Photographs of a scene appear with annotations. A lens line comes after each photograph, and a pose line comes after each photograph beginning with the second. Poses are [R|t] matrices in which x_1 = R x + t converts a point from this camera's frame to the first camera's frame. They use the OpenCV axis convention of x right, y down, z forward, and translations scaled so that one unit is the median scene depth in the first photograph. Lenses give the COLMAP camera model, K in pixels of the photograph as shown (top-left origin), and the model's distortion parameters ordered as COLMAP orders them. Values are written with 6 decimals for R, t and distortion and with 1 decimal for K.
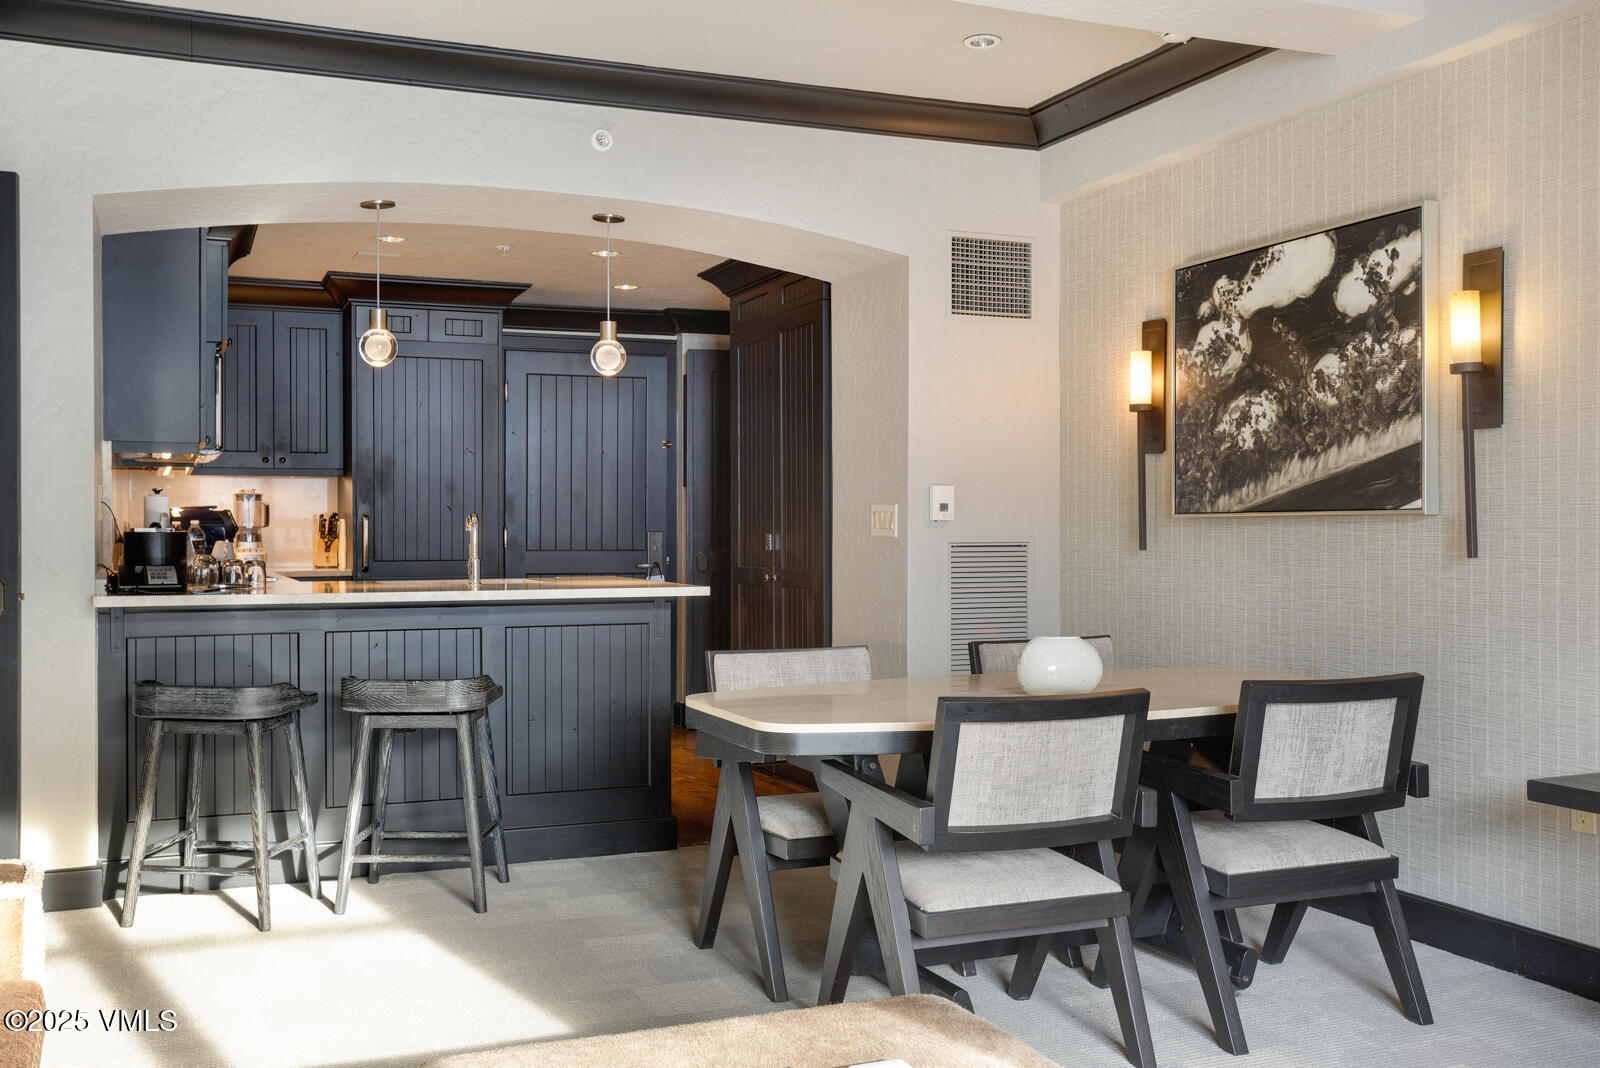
lens RADIAL K [[1605.5, 0, 786.1], [0, 1605.5, 542.2], [0, 0, 1]] dist [0.008472, 0.000000]
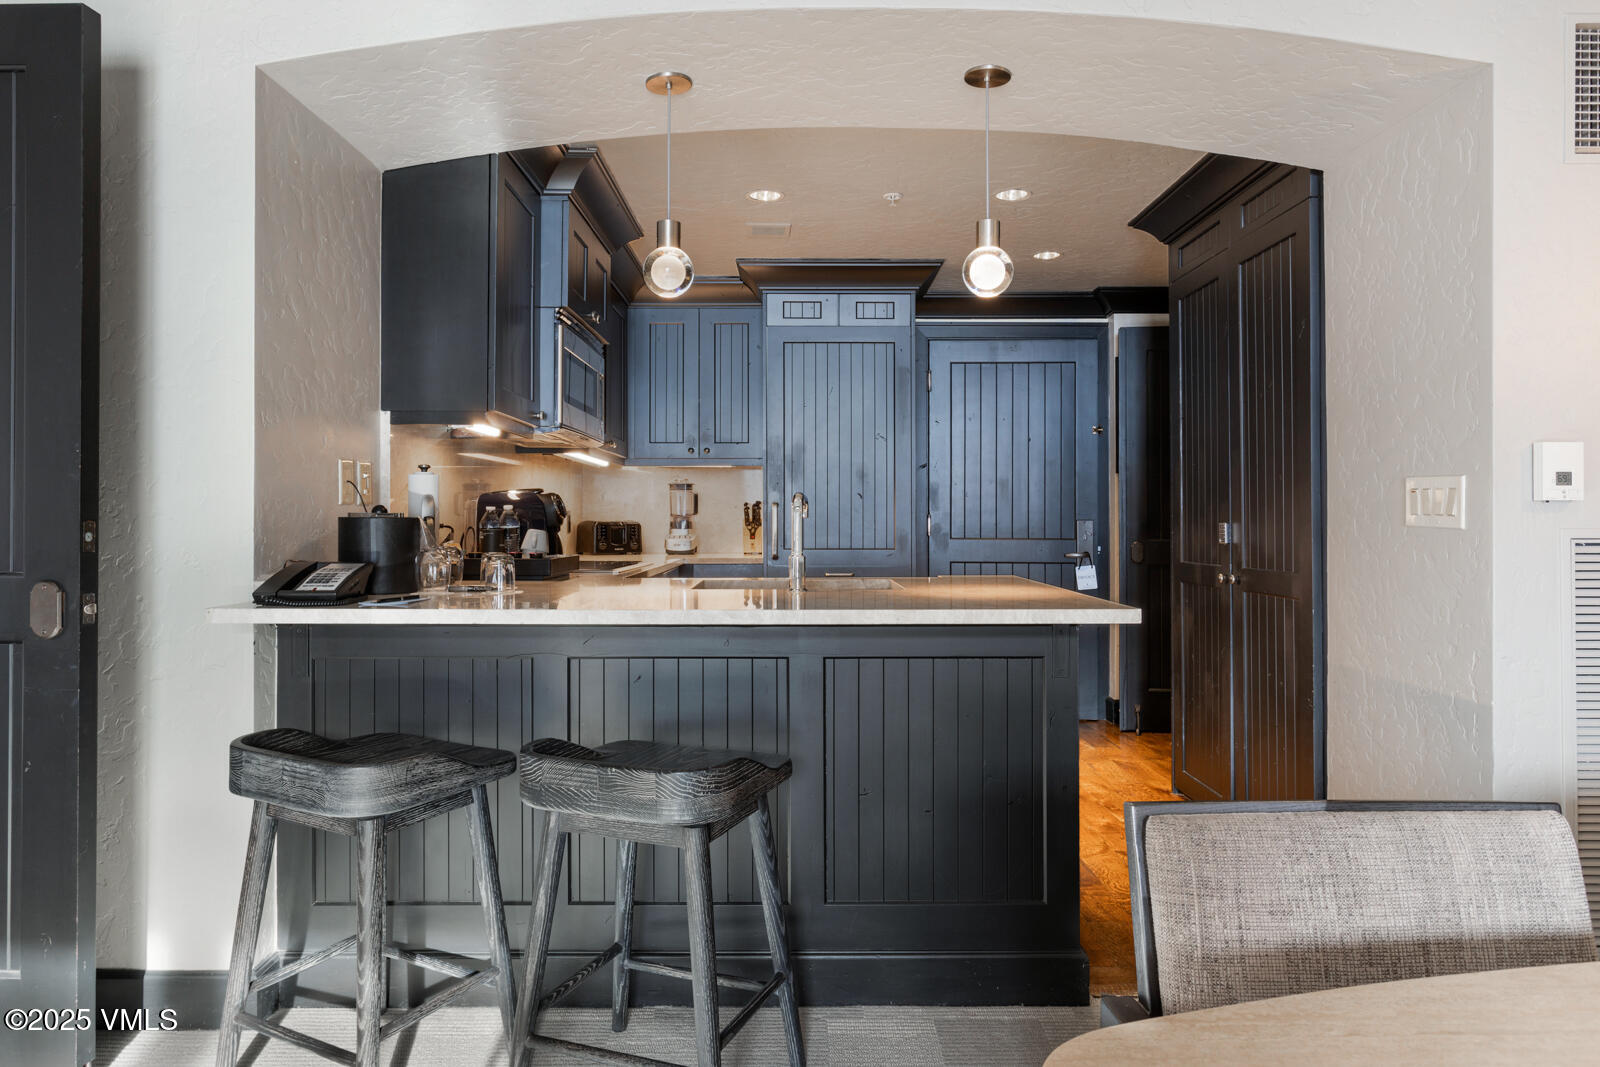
lens RADIAL K [[976.1, 0, 778.9], [0, 976.1, 505.0], [0, 0, 1]] dist [-0.004545, 0.006279]
pose [[0.917311, -0.004337, -0.398147, -0.023149], [-0.004819, 0.999747, -0.021993, -0.002563], [0.398141, 0.022093, 0.917058, 0.541144]]
